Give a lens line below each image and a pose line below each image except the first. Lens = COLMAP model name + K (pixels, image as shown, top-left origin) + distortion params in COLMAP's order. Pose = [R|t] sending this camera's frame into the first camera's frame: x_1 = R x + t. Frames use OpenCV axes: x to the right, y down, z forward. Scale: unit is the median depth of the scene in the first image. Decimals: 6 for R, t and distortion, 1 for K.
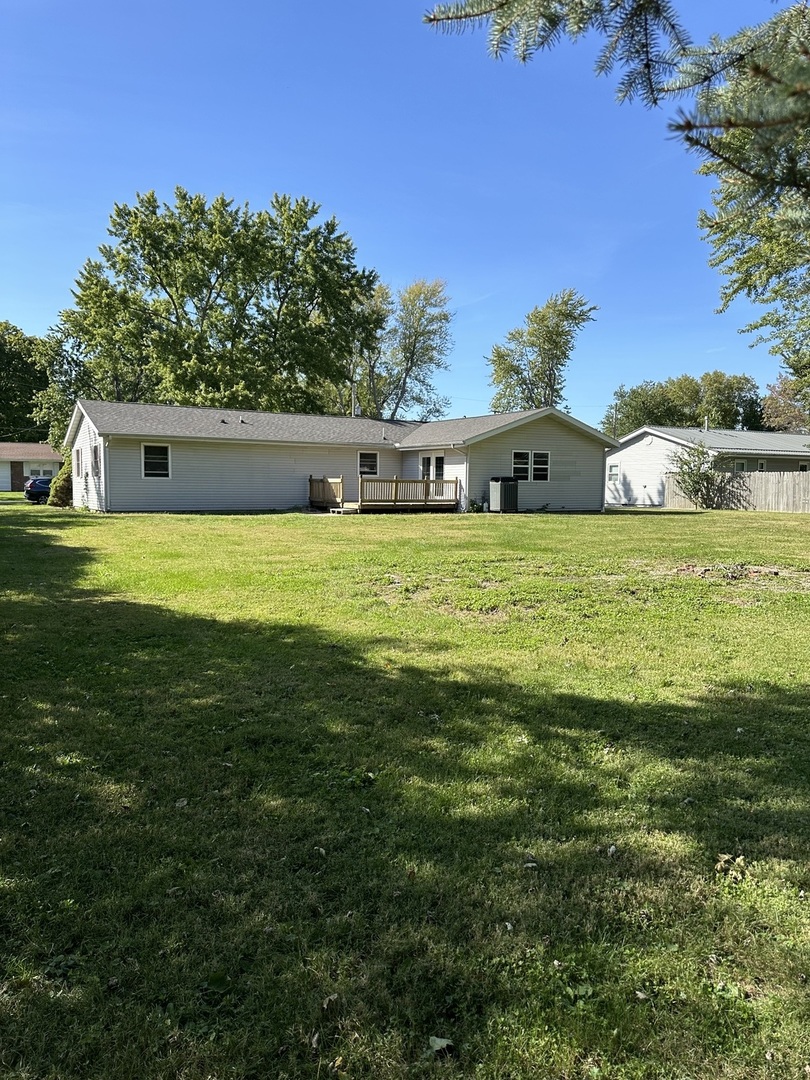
lens RADIAL K [[763.5, 0, 405.0], [0, 763.5, 540.0], [0, 0, 1]] dist [0.110175, -0.163510]
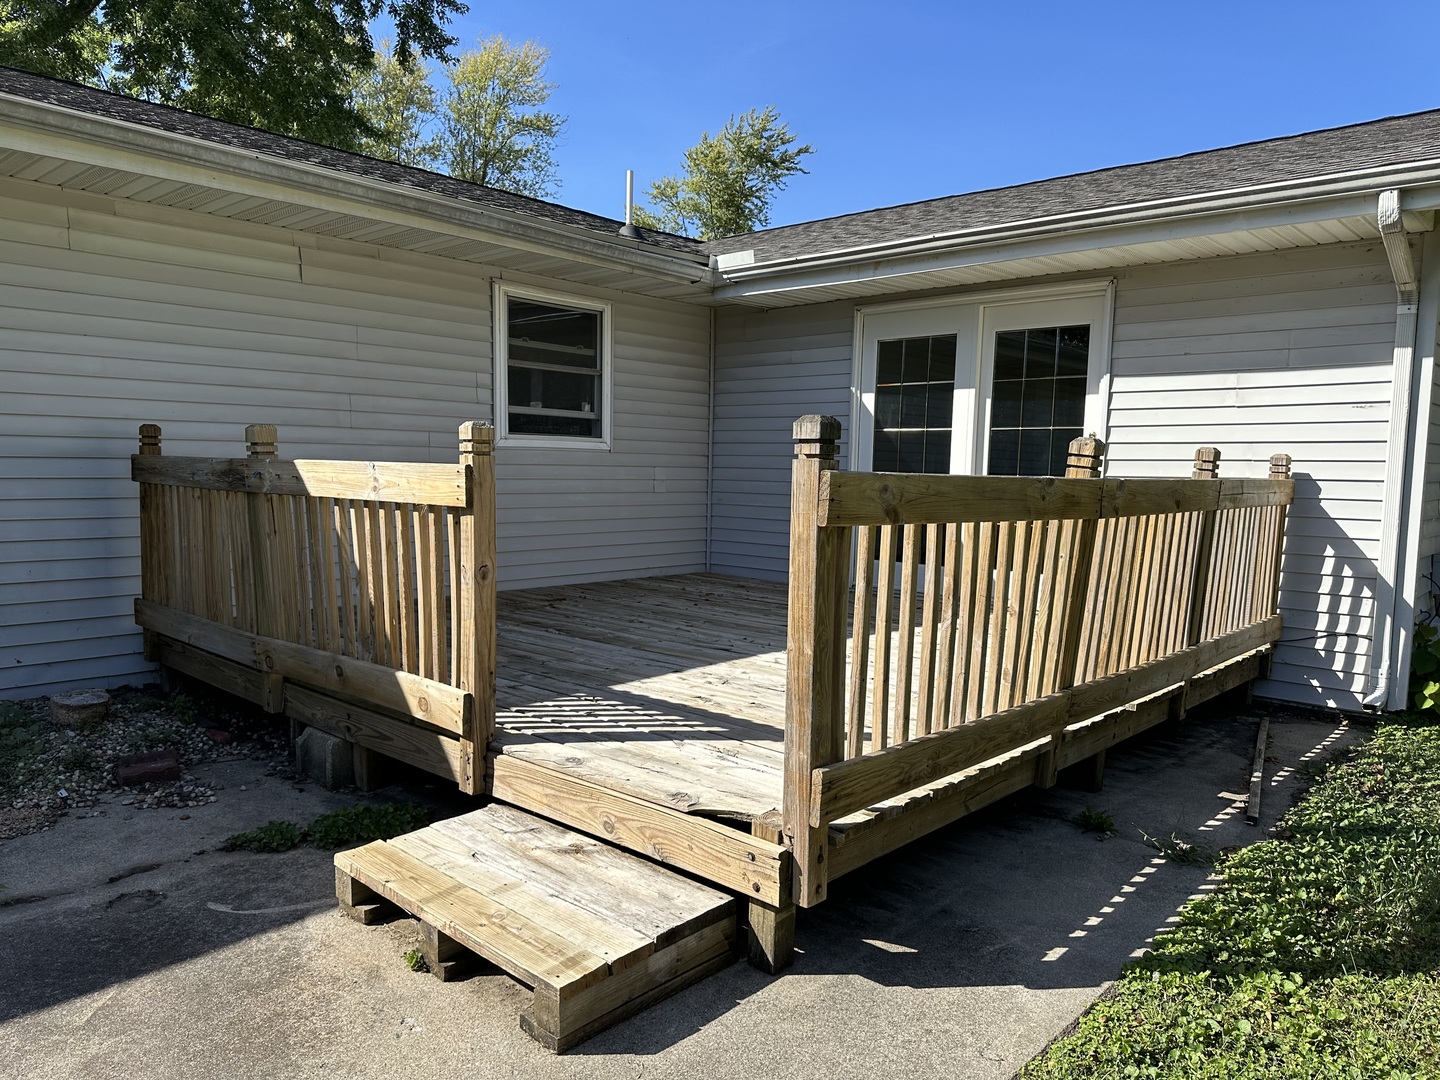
lens RADIAL K [[1018.0, 0, 715.1], [0, 1018.0, 552.6], [0, 0, 1]] dist [0.110175, -0.163510]
pose [[0.960041, -0.014257, 0.279498, -0.046897], [0.009177, 0.999768, 0.019473, -0.038141], [-0.279710, -0.016130, 0.959949, 0.463874]]
